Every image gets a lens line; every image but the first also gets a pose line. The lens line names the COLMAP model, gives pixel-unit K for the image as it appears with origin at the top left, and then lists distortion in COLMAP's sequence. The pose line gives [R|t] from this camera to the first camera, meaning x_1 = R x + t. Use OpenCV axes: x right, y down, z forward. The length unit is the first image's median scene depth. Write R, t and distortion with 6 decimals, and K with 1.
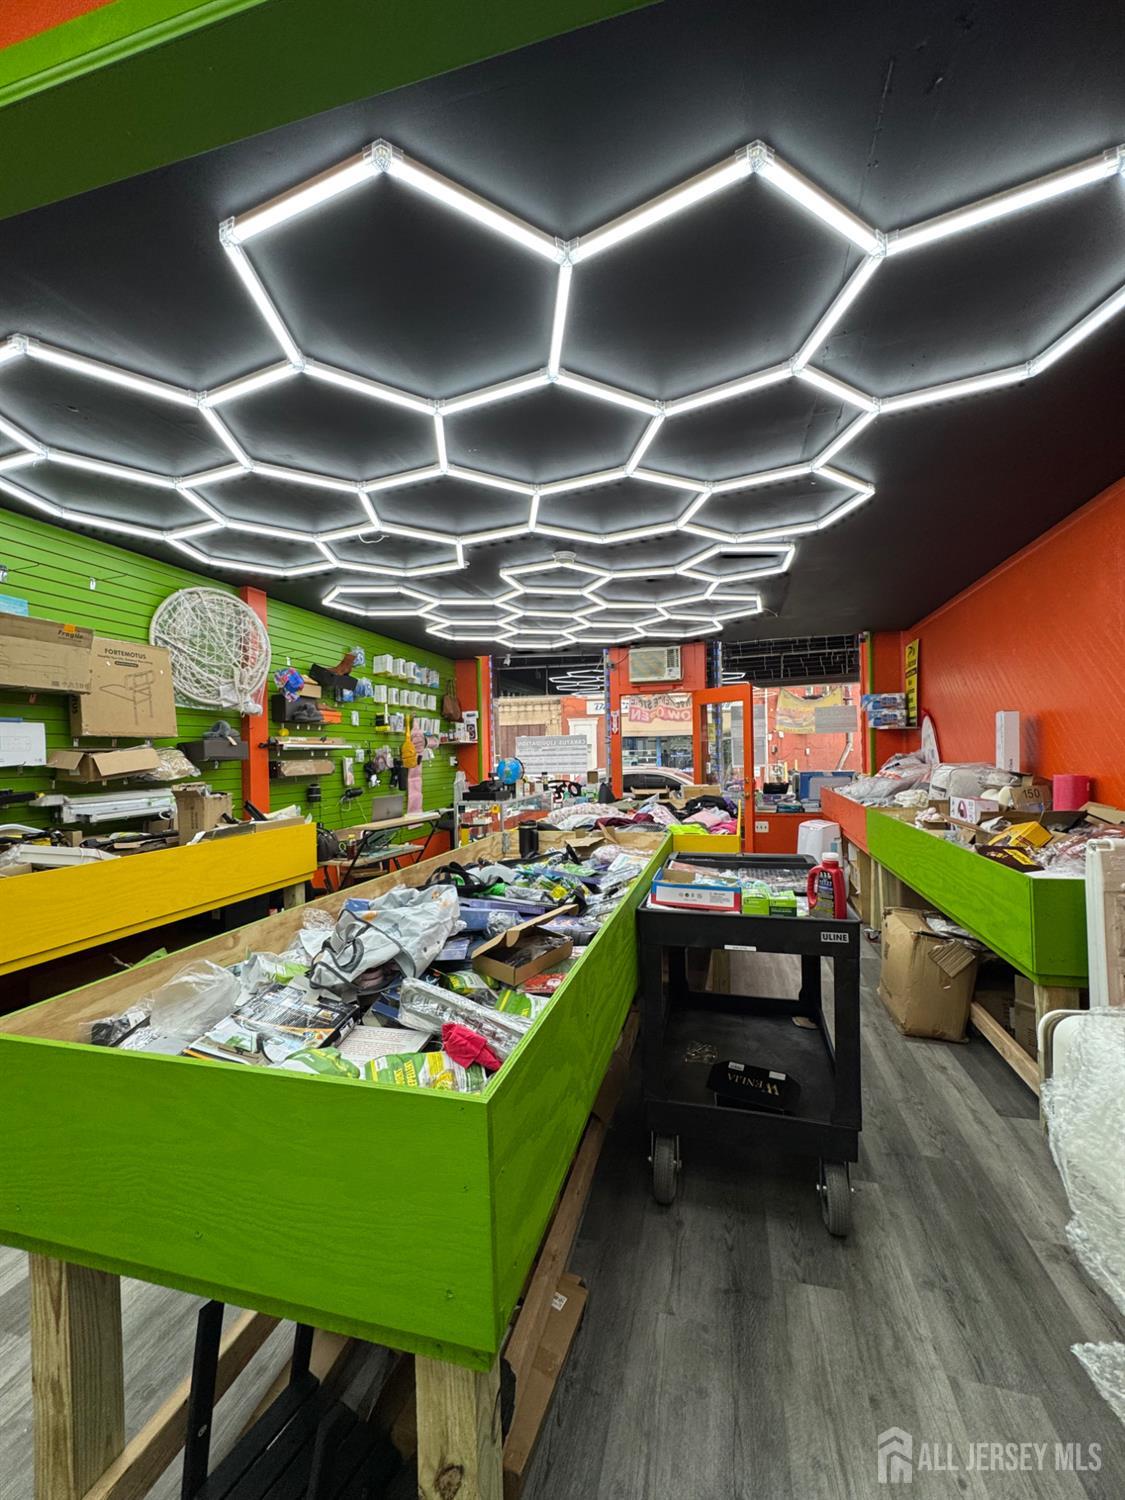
lens RADIAL K [[600.2, 0, 566.3], [0, 600.2, 752.2], [0, 0, 1]] dist [-0.003619, 0.001217]
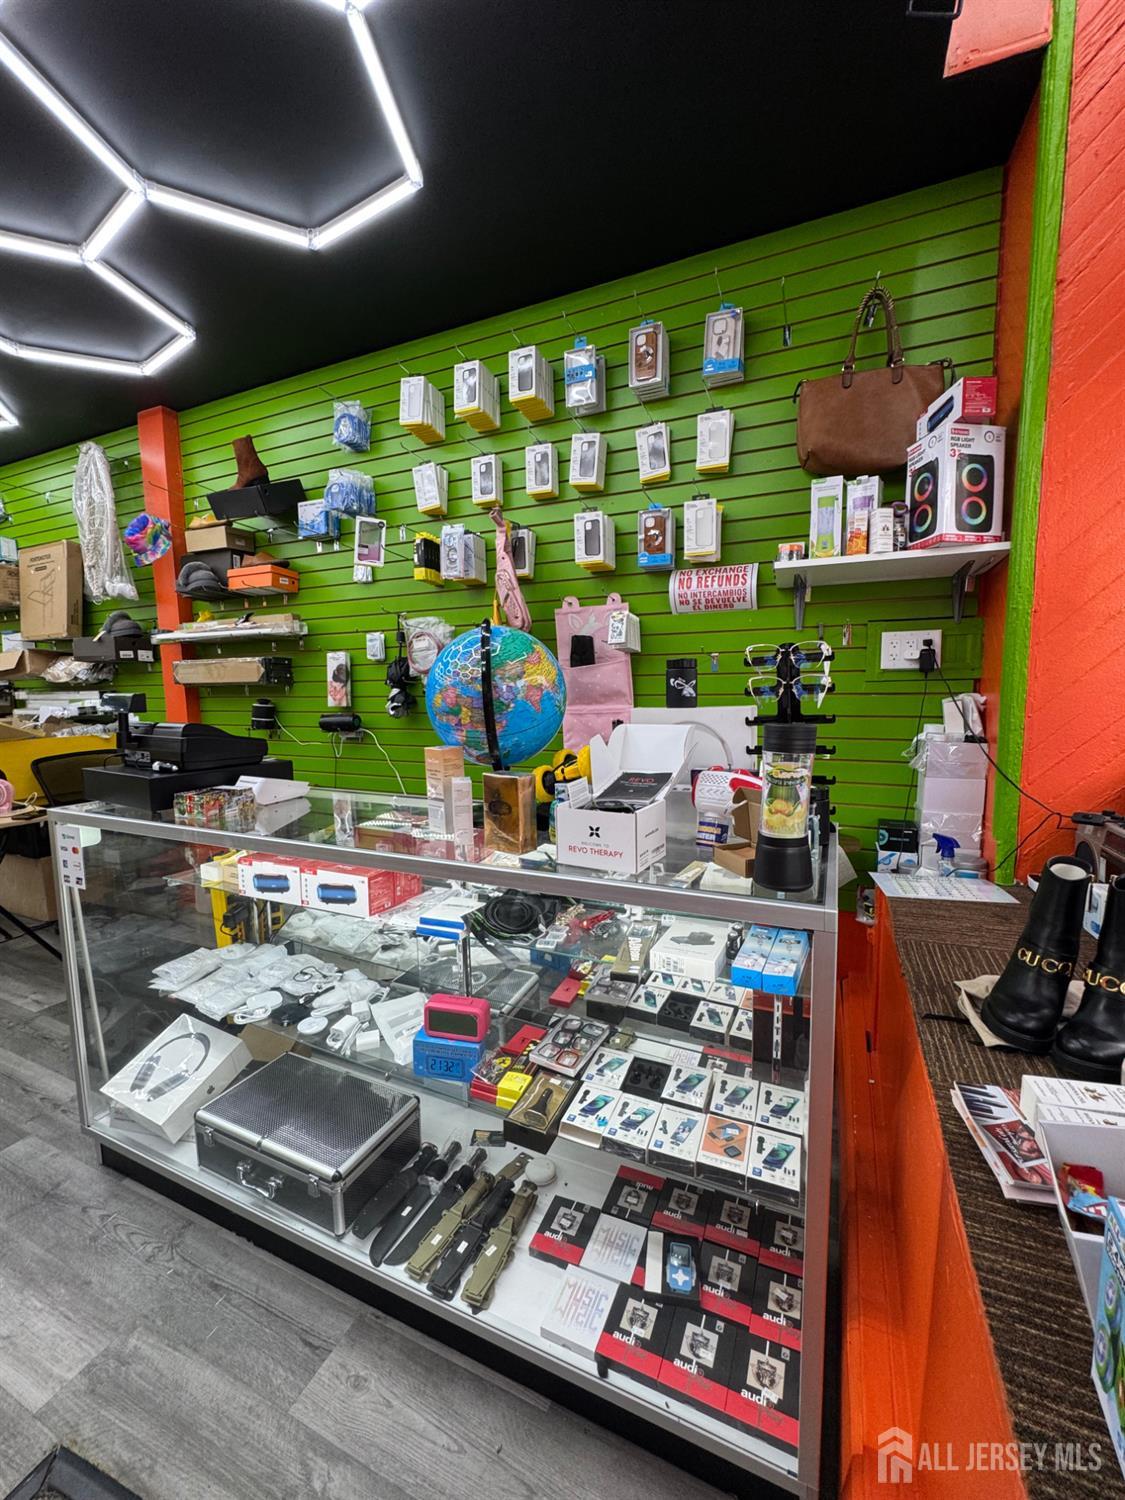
lens RADIAL K [[600.2, 0, 564.0], [0, 600.2, 750.7], [0, 0, 1]] dist [-0.003619, 0.001217]
pose [[-0.167964, 0.133814, -0.976669, 0.246909], [0.023636, 0.991006, 0.131713, 0.069057], [0.985510, -0.000961, -0.169616, 3.054185]]
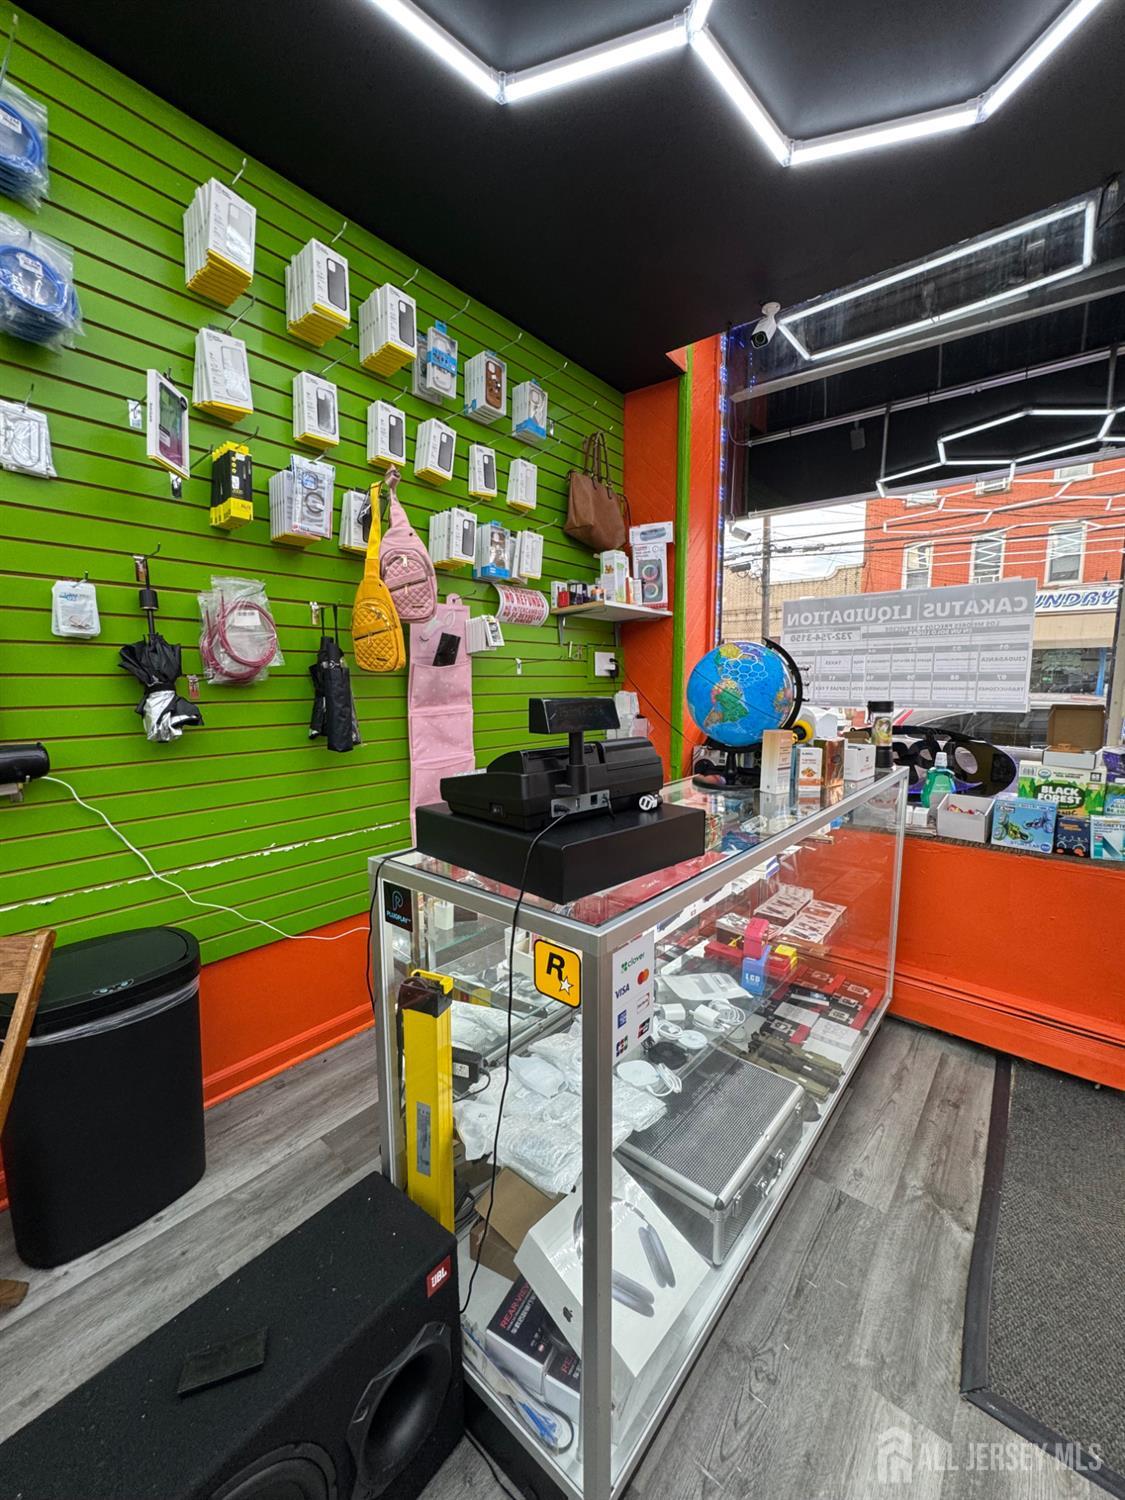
lens RADIAL K [[600.2, 0, 559.4], [0, 600.2, 752.1], [0, 0, 1]] dist [-0.003619, 0.001217]
pose [[0.900935, 0.073342, -0.427710, -0.155948], [-0.016232, 0.990620, 0.135675, 0.065472], [0.433649, -0.115291, 0.893676, 2.151493]]
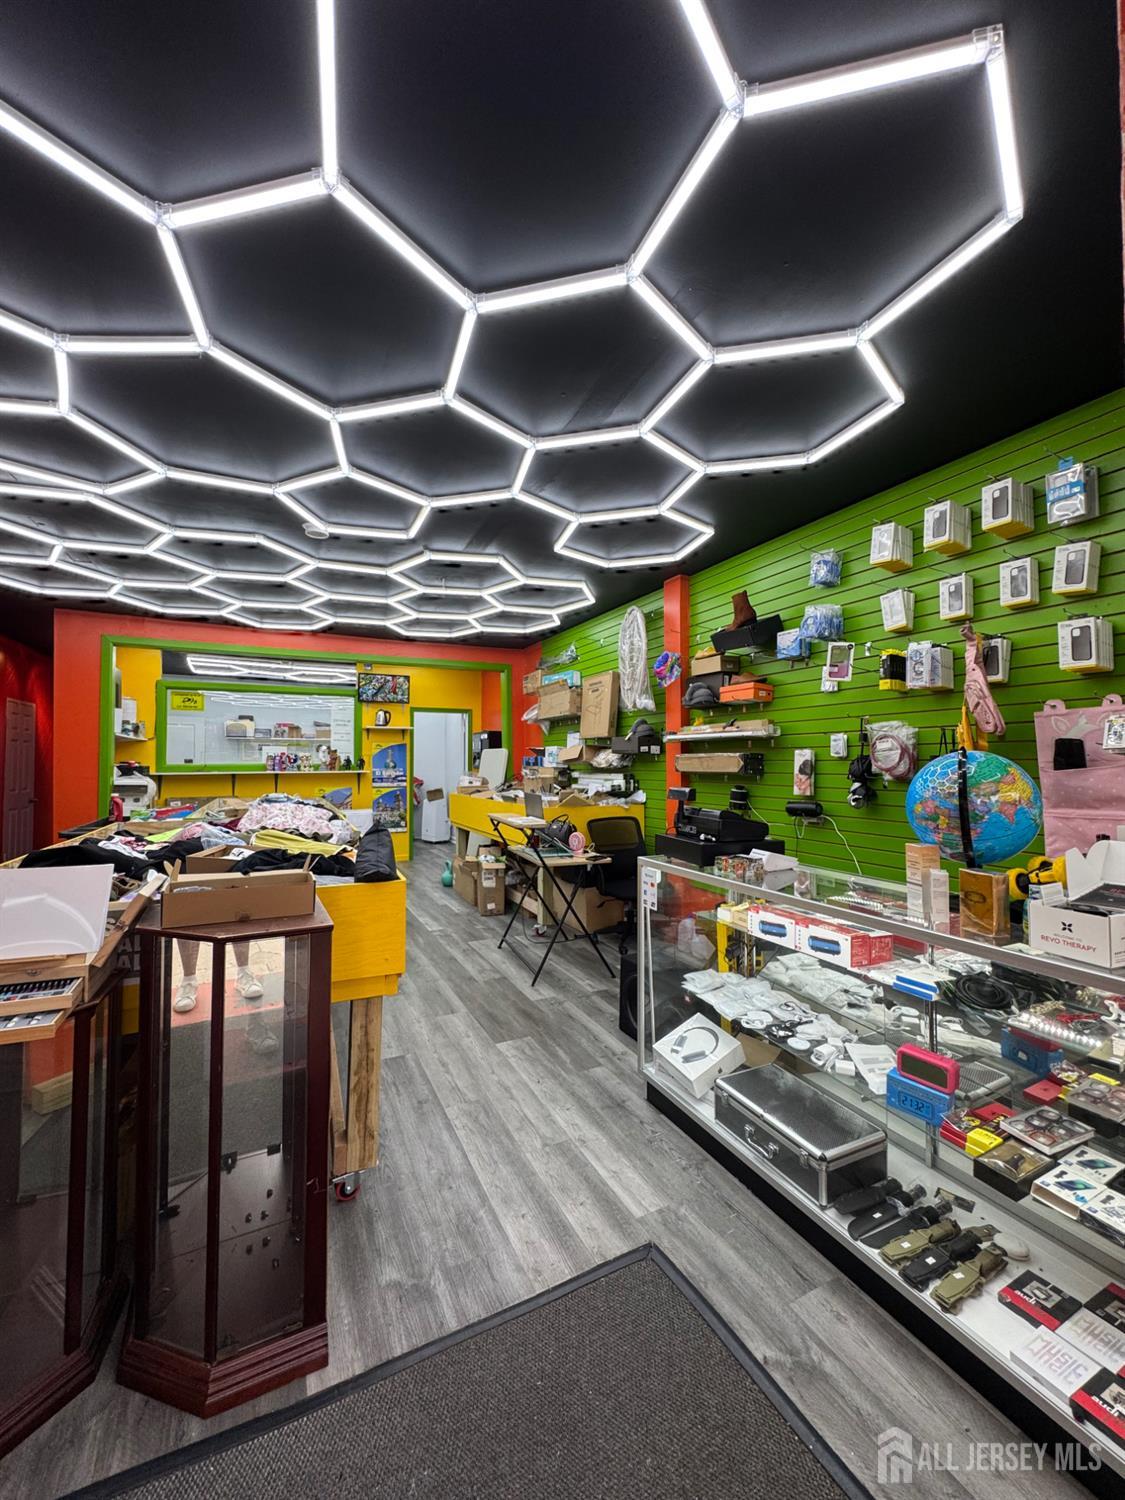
lens RADIAL K [[600.2, 0, 563.1], [0, 600.2, 749.3], [0, 0, 1]] dist [-0.003619, 0.001217]
pose [[-0.754908, 0.007254, -0.655791, 0.500991], [0.019841, 0.999734, -0.011782, 0.025287], [0.655530, -0.021906, -0.754851, 3.110135]]
